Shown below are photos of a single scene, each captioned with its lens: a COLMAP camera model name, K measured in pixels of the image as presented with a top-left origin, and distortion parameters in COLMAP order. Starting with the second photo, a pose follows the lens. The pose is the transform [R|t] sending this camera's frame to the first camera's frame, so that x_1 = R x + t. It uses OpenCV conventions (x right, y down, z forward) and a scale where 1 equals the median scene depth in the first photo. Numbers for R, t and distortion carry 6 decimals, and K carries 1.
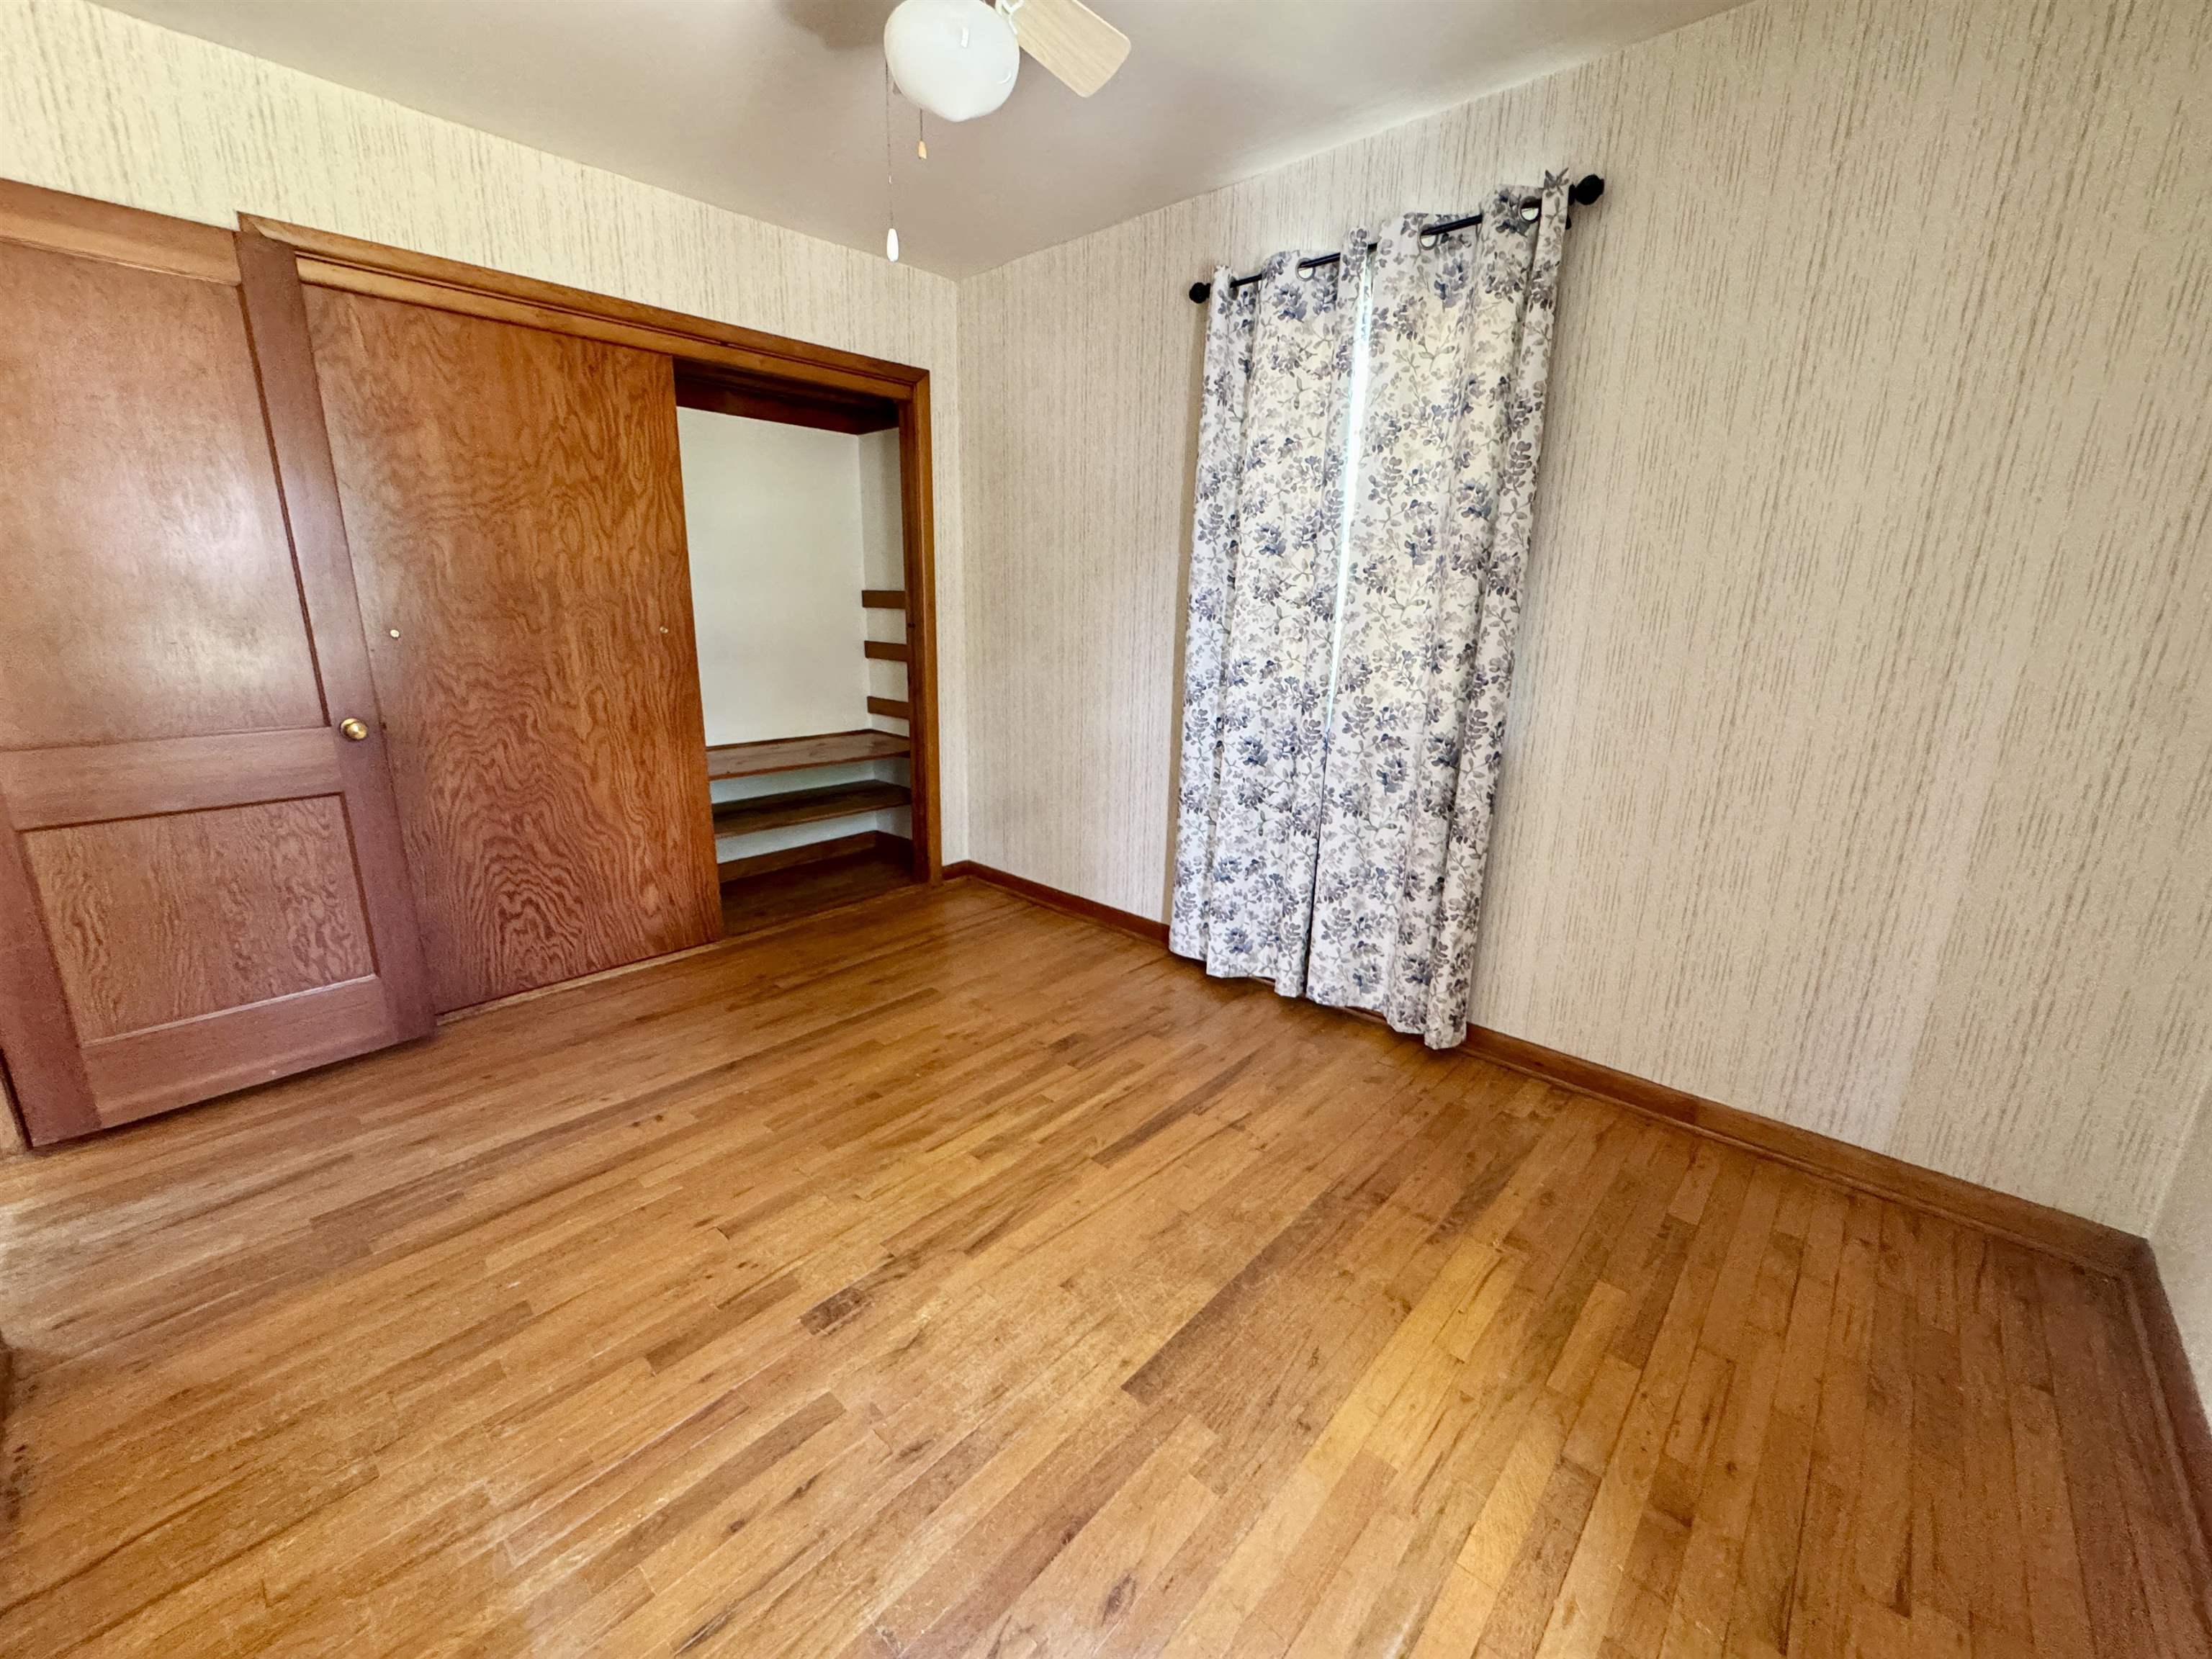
lens RADIAL K [[886.6, 0, 1092.6], [0, 886.6, 824.6], [0, 0, 1]] dist [-0.006161, 0.000867]
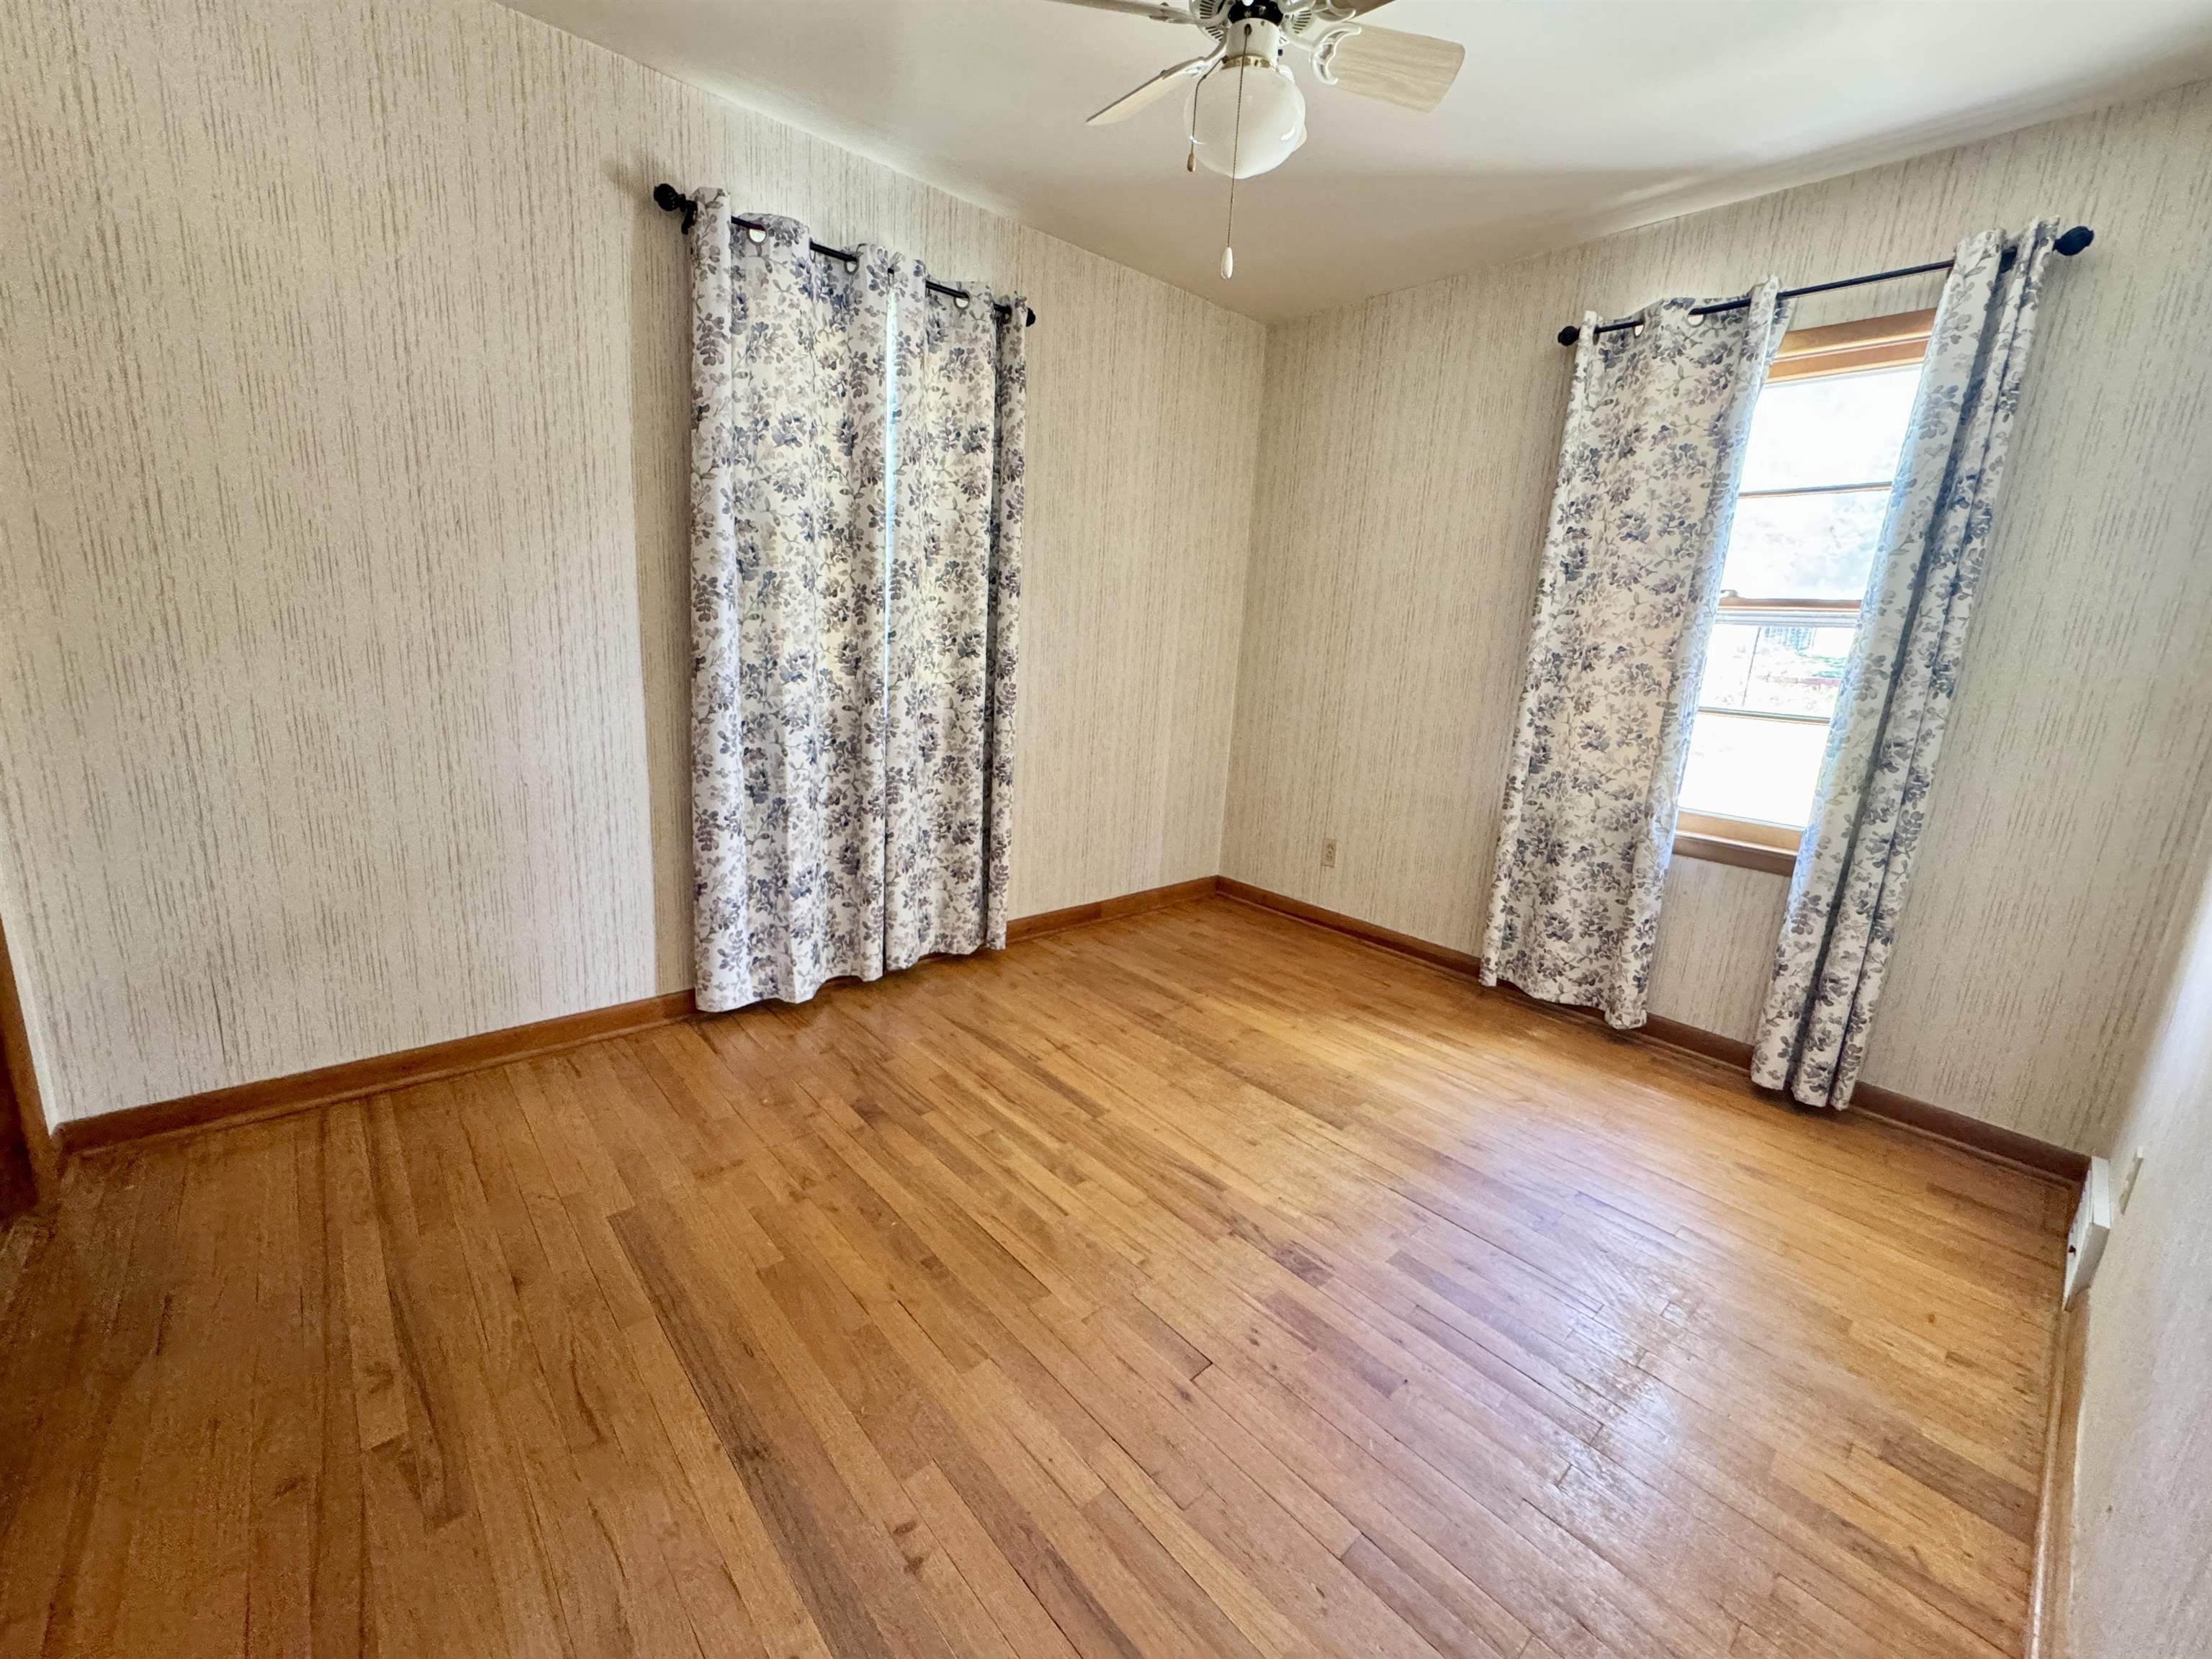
lens RADIAL K [[886.6, 0, 1112.0], [0, 886.6, 823.7], [0, 0, 1]] dist [-0.006161, 0.000867]
pose [[0.093458, -0.229287, 0.968862, -0.939997], [0.192020, 0.959002, 0.208431, -0.186024], [-0.976931, 0.166561, 0.133654, 0.749496]]
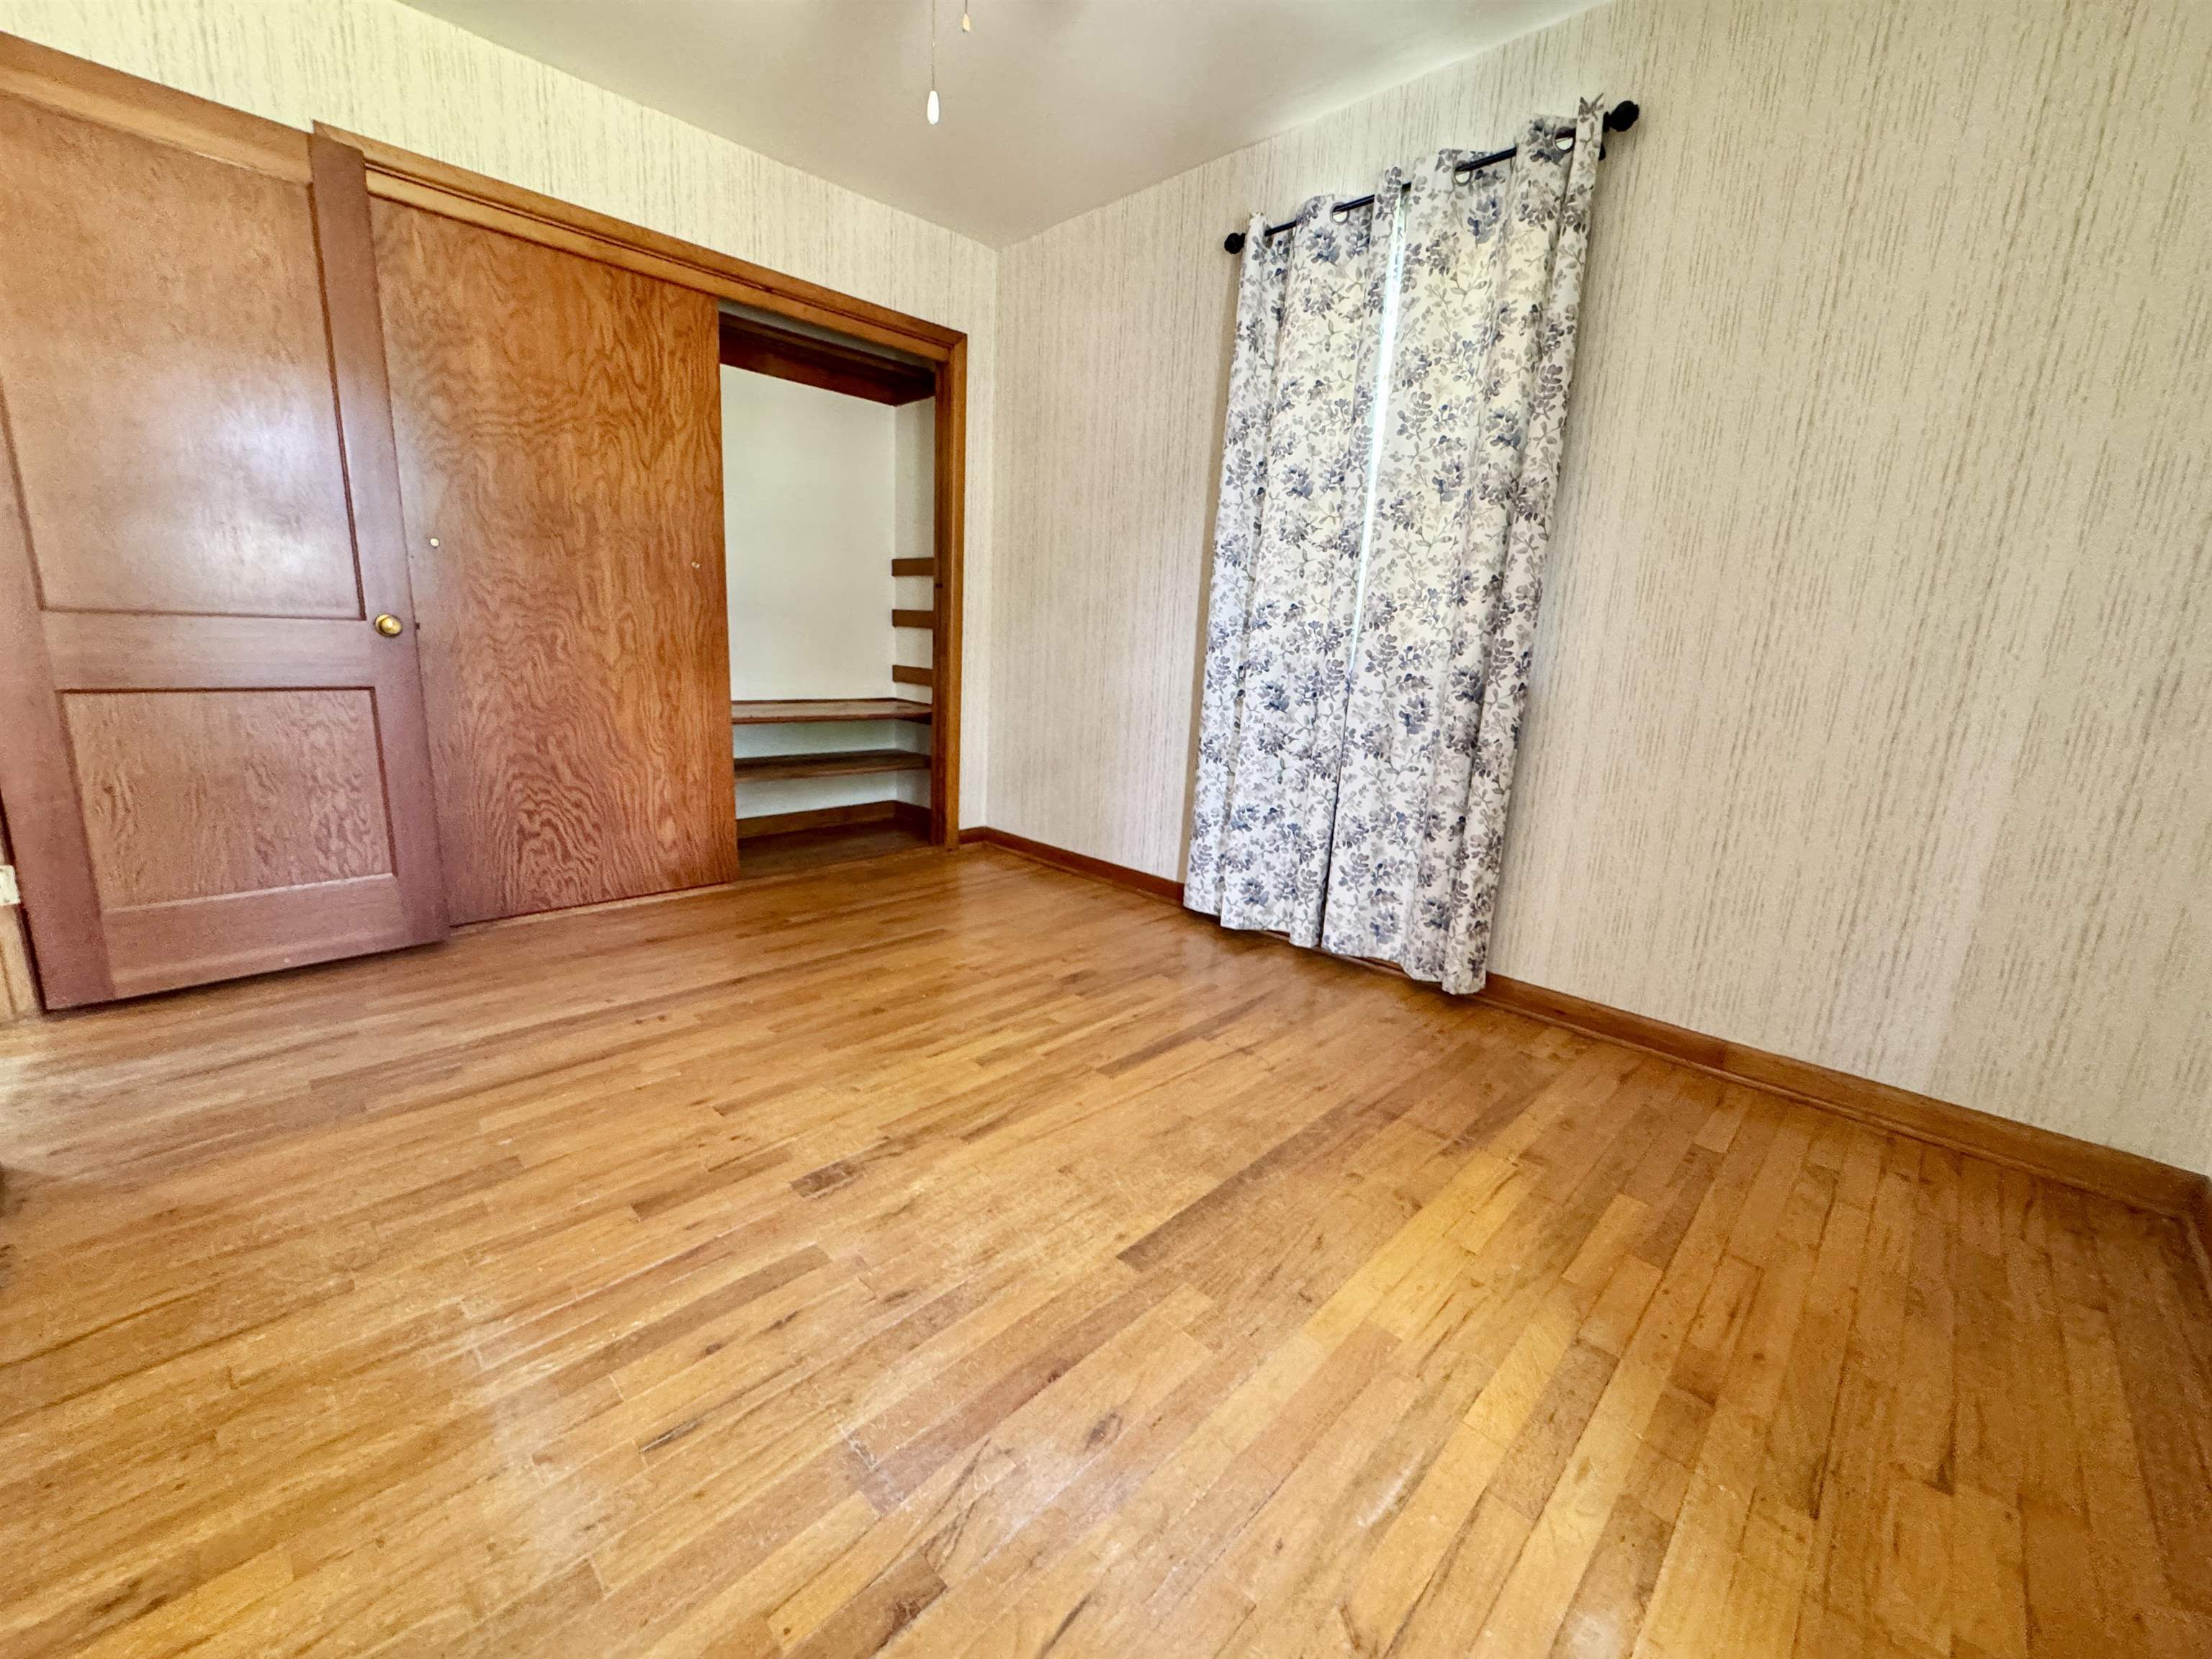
lens RADIAL K [[886.6, 0, 1092.5], [0, 886.6, 824.7], [0, 0, 1]] dist [-0.006161, 0.000867]
pose [[0.999032, 0.036174, -0.025038, 0.009511], [-0.037148, 0.998525, -0.039607, 0.140812], [0.023568, 0.040499, 0.998902, 0.011062]]
